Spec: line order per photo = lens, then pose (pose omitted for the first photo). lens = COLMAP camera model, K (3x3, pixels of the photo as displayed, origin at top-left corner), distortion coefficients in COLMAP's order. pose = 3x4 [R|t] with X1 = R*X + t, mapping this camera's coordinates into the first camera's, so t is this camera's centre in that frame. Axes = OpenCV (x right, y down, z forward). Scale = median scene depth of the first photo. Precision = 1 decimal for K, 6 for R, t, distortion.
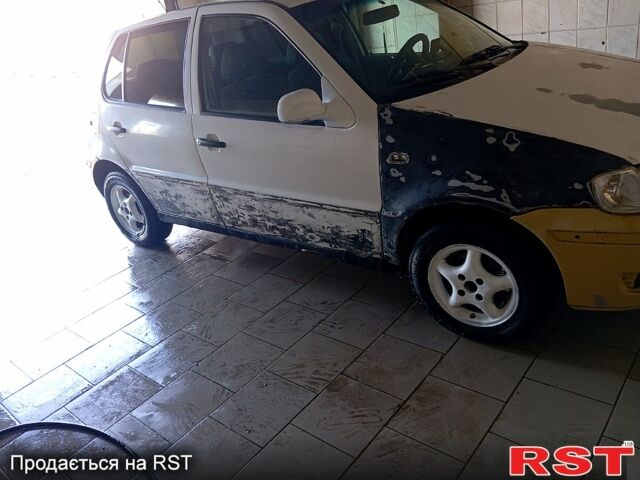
lens RADIAL K [[505.2, 0, 320.0], [0, 505.2, 240.0], [0, 0, 1]] dist [0.012689, -0.000367]
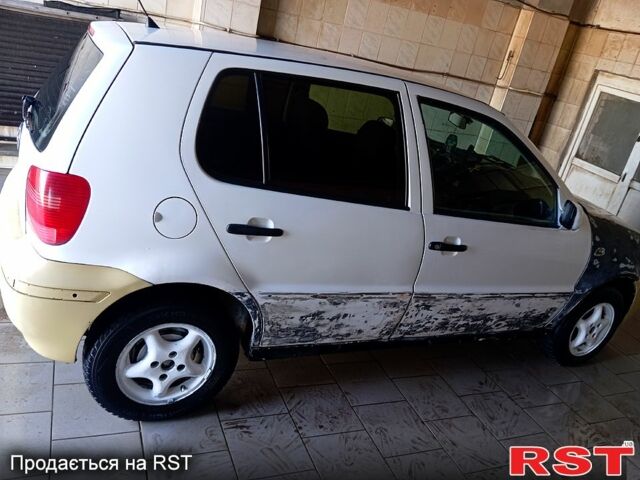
lens RADIAL K [[557.8, 0, 320.0], [0, 557.8, 240.0], [0, 0, 1]] dist [0.009045, -0.001729]
pose [[0.404145, -0.106456, 0.908479, -1.163387], [0.117722, 0.990998, 0.063756, -0.288539], [-0.907088, 0.081181, 0.413039, 0.802760]]
